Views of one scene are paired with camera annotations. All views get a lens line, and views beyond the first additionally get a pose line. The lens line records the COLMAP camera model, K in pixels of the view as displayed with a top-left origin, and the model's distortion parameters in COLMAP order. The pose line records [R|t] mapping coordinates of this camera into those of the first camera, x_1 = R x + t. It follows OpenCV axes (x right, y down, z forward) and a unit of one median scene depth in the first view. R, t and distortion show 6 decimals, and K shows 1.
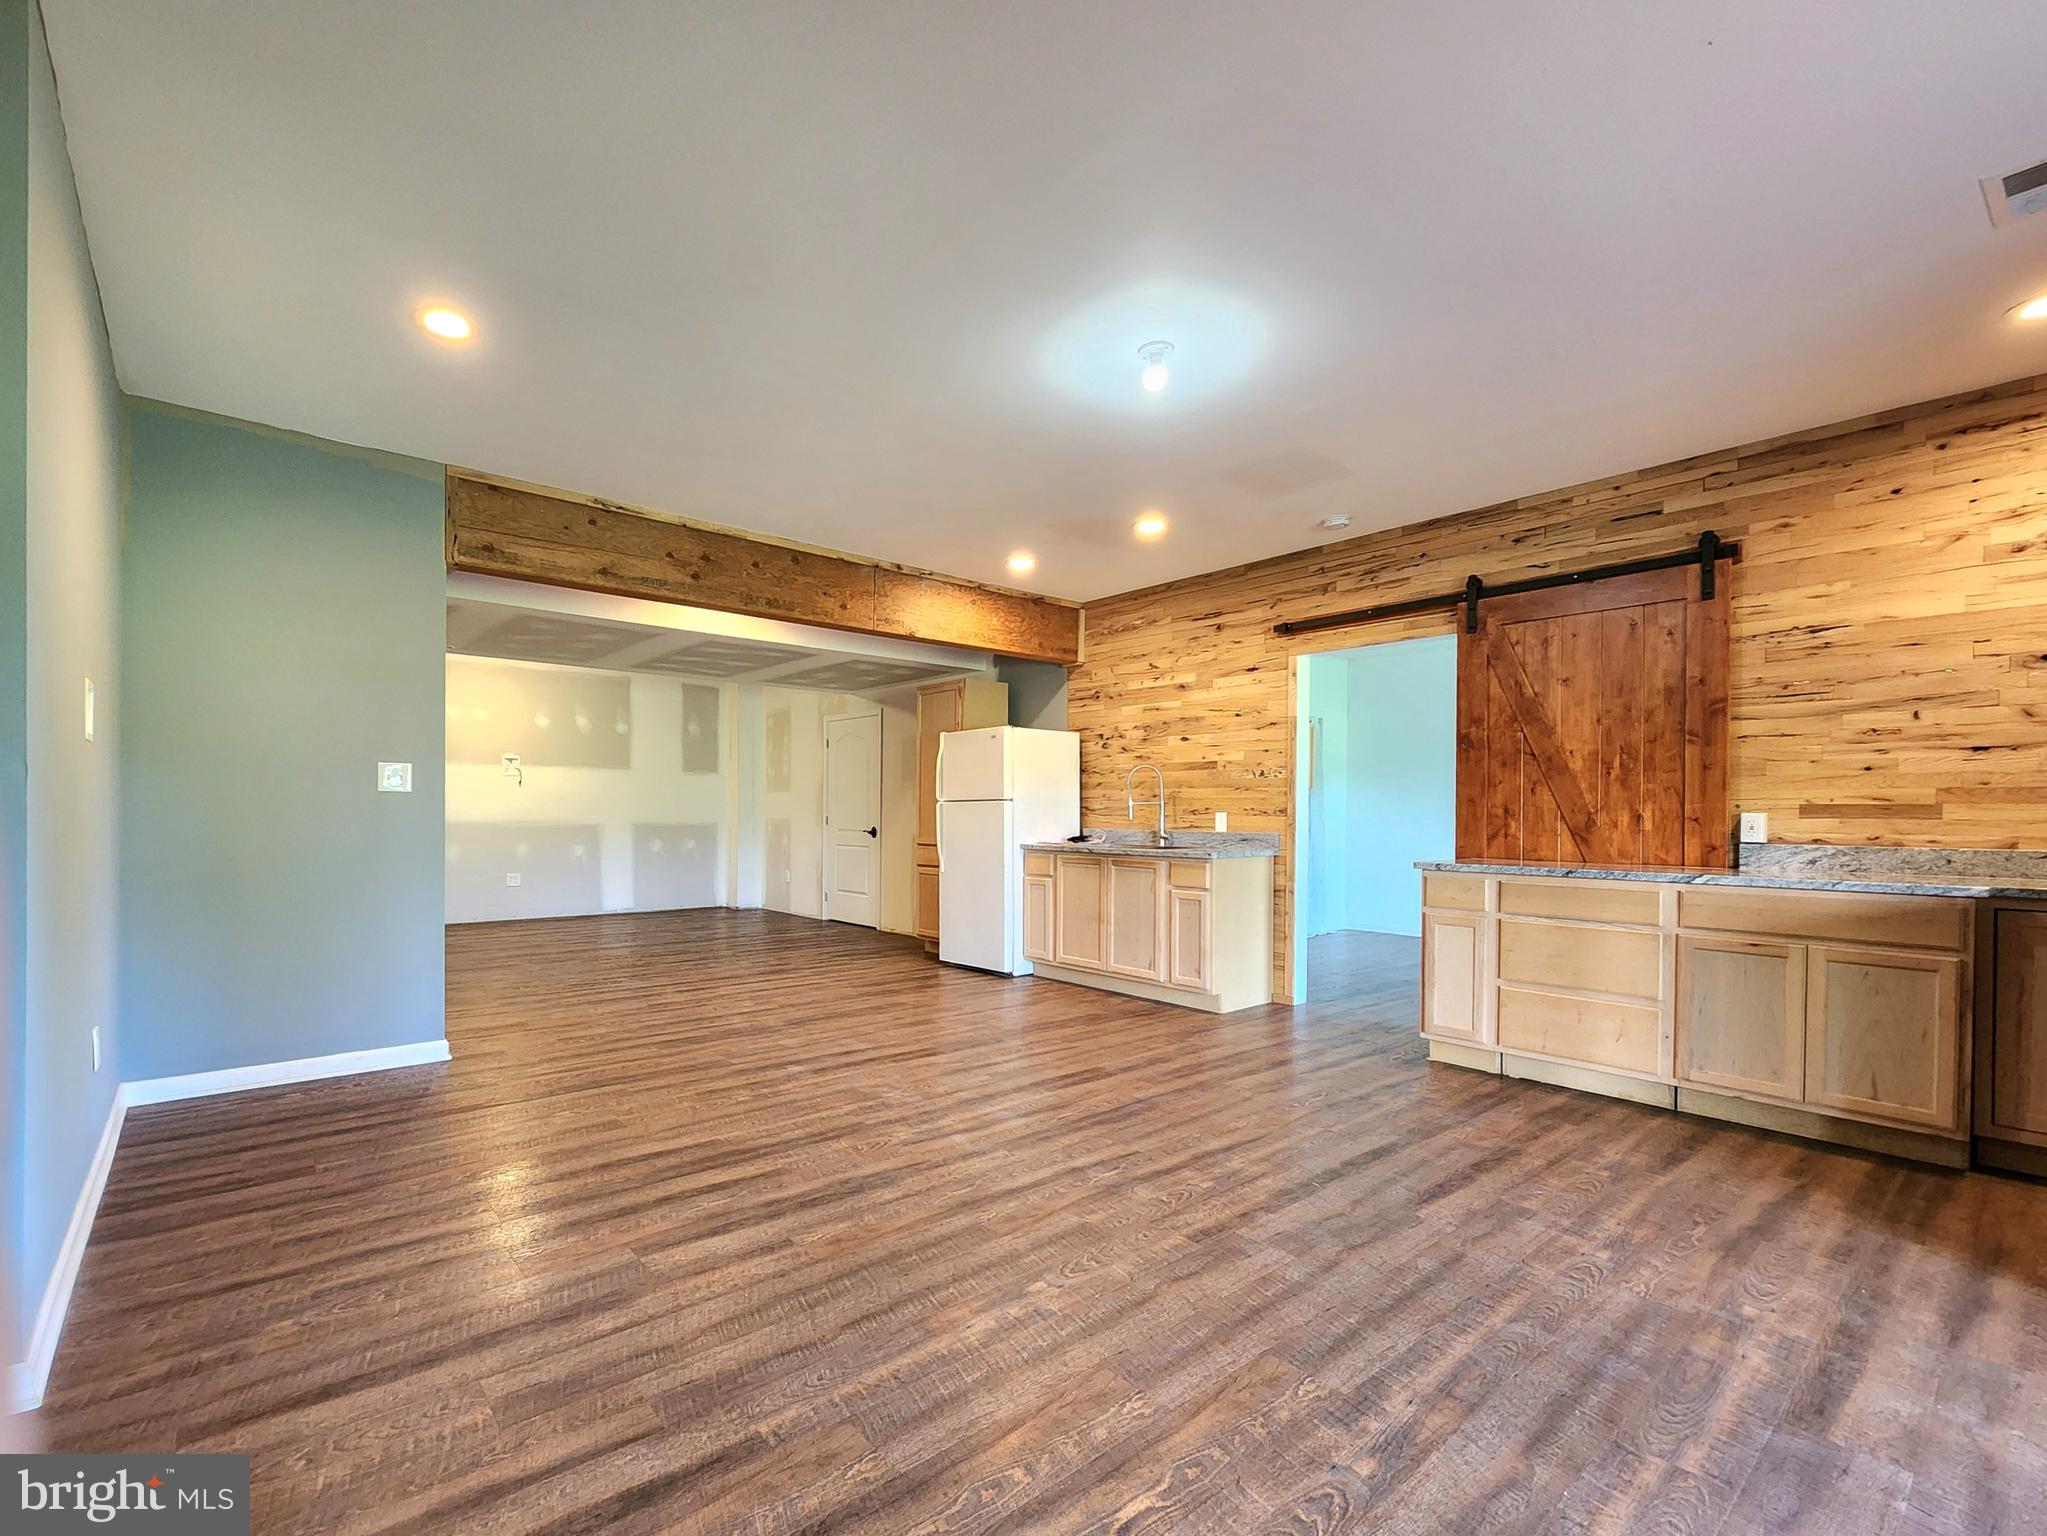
lens RADIAL K [[905.6, 0, 941.7], [0, 905.6, 819.0], [0, 0, 1]] dist [0.002977, -0.000031]
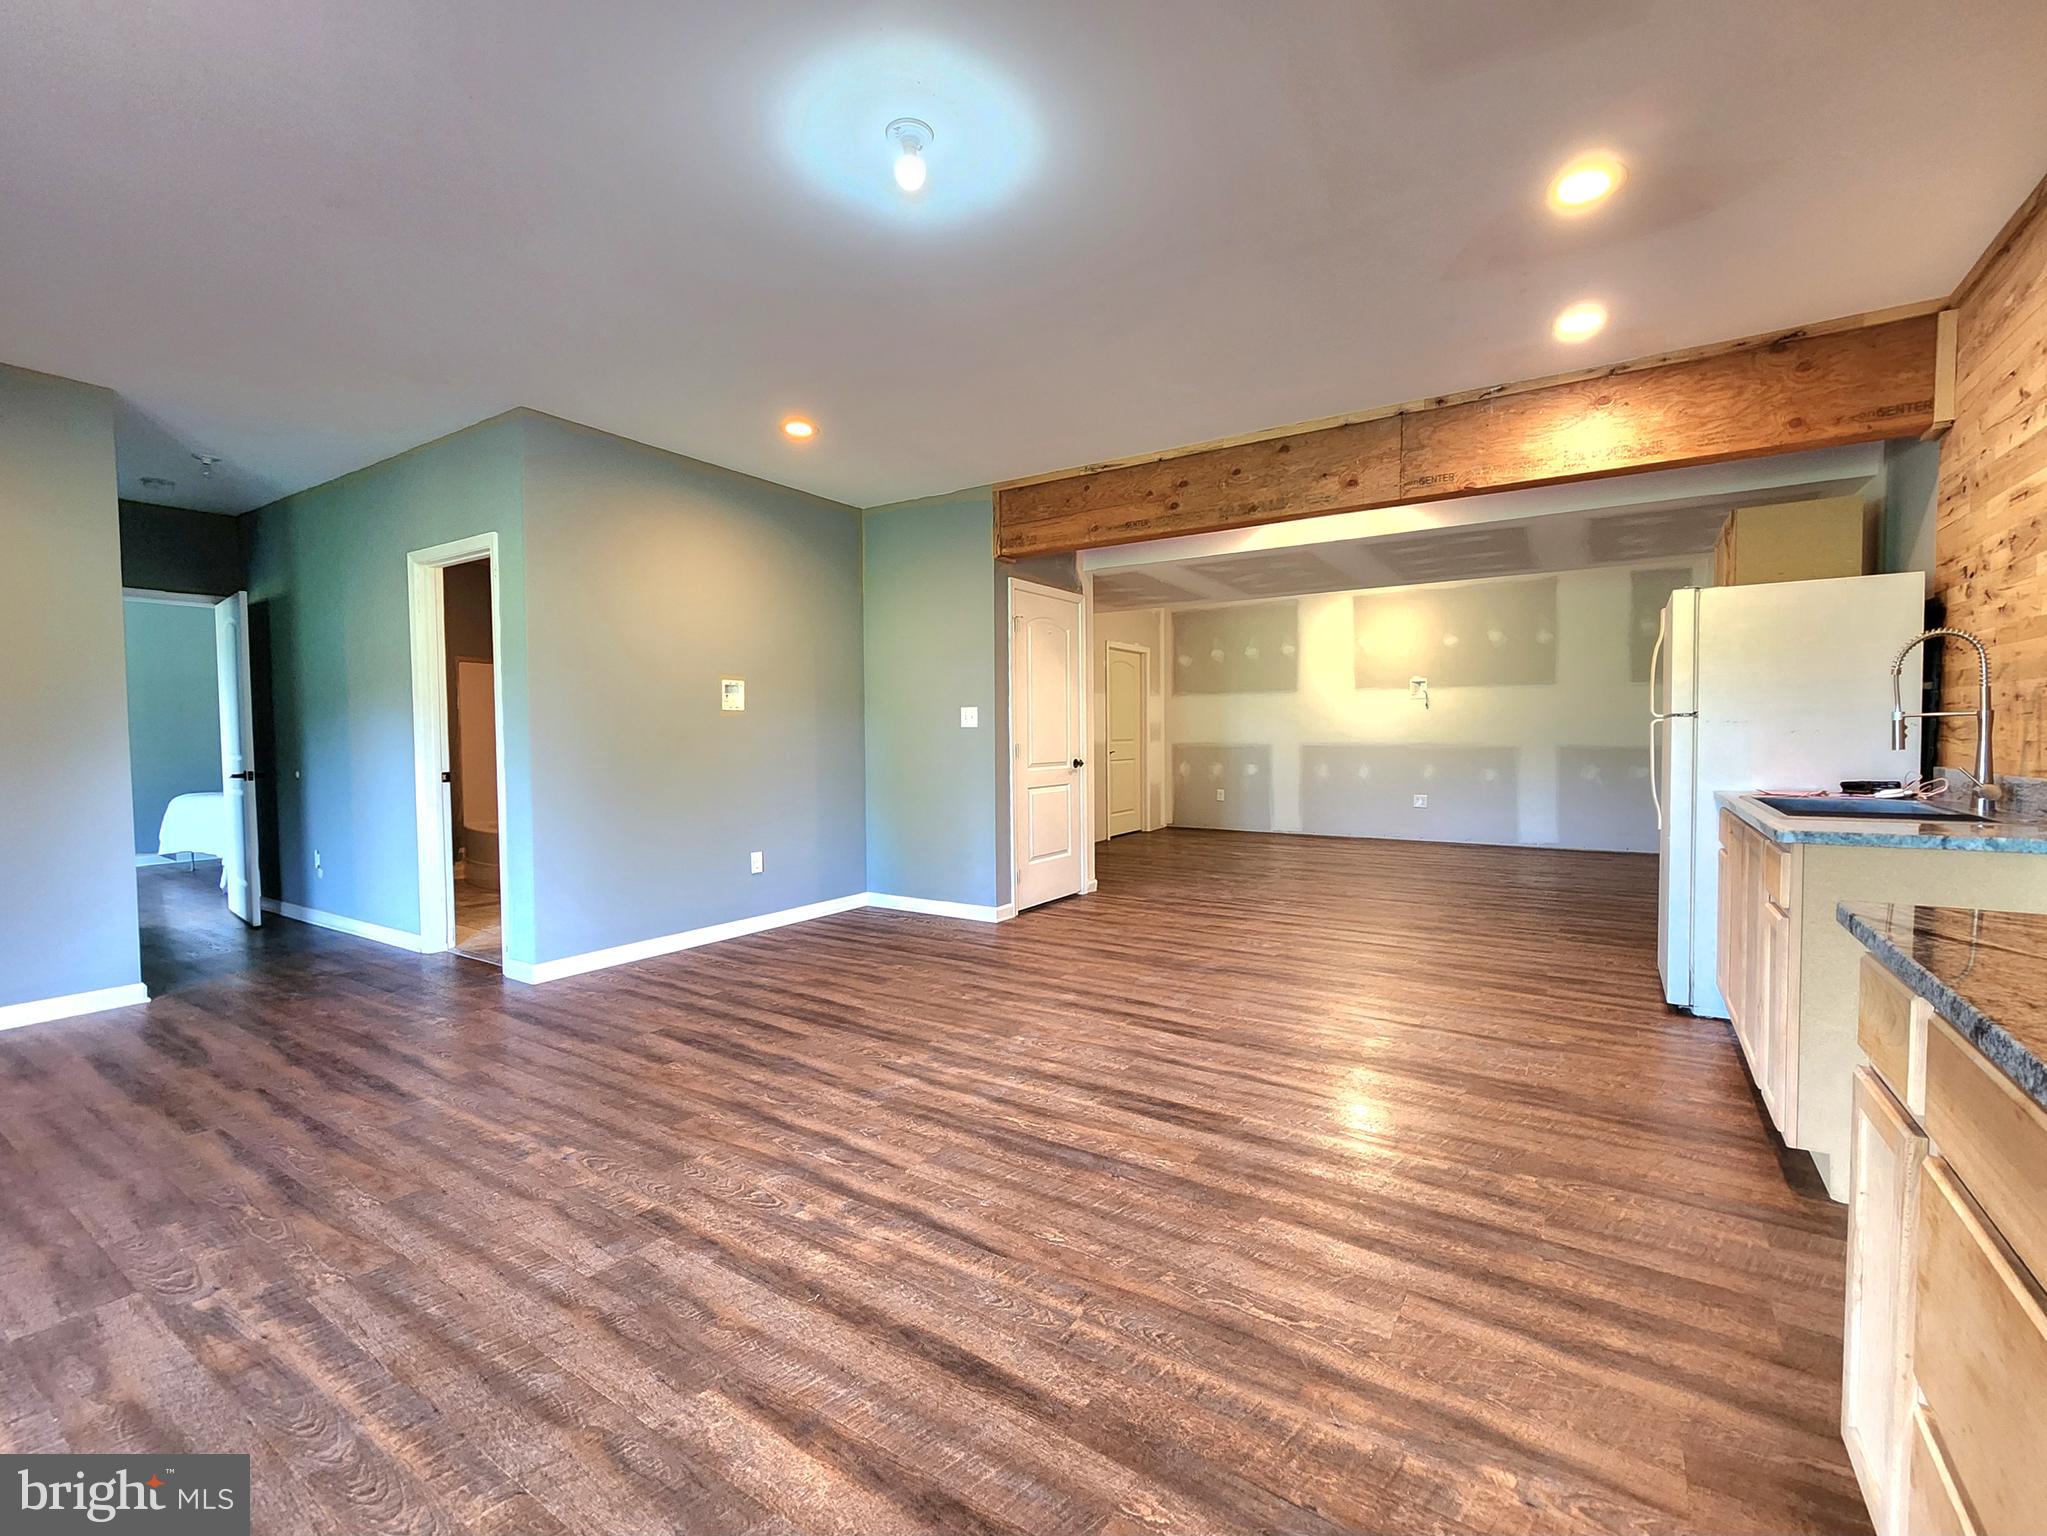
lens RADIAL K [[882.7, 0, 1043.1], [0, 882.7, 761.6], [0, 0, 1]] dist [0.004108, 0.000250]
pose [[0.325837, 0.023451, -0.945135, 0.743285], [0.004364, 0.999644, 0.026308, -0.011790], [0.945416, -0.012697, 0.325619, 0.649270]]
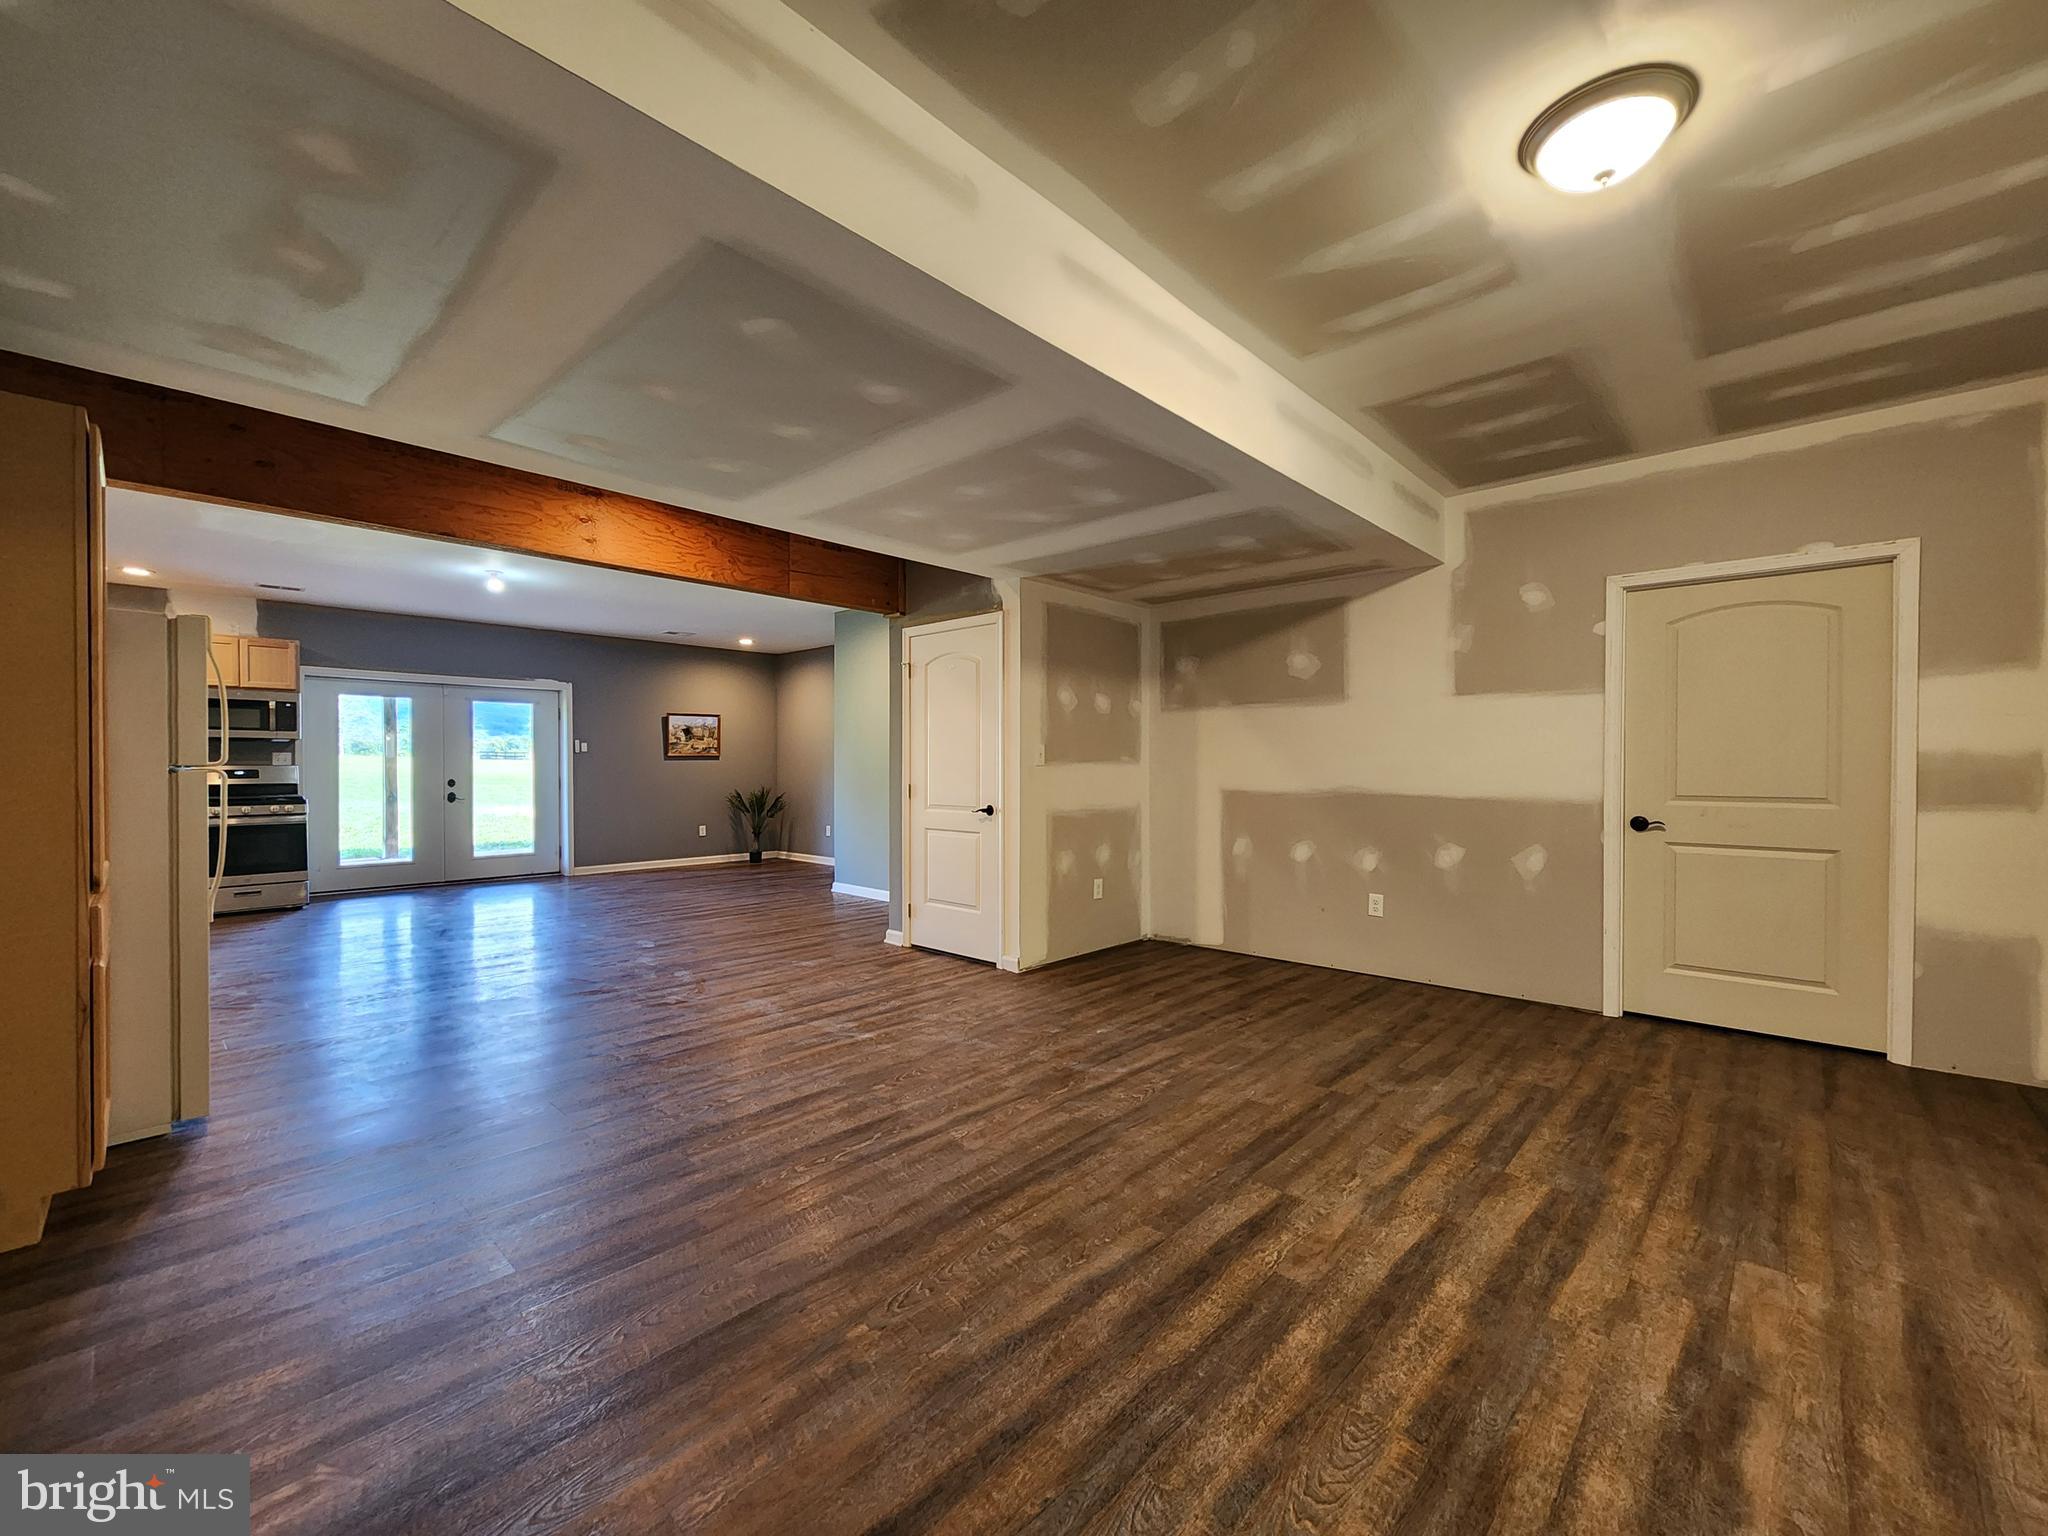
lens RADIAL K [[846.2, 0, 1035.5], [0, 846.2, 777.1], [0, 0, 1]] dist [0.001632, -0.001987]
pose [[-0.987682, -0.003979, -0.156426, -0.576677], [-0.007088, 0.999788, 0.019317, -0.042594], [0.156316, 0.020188, -0.987501, 2.483481]]
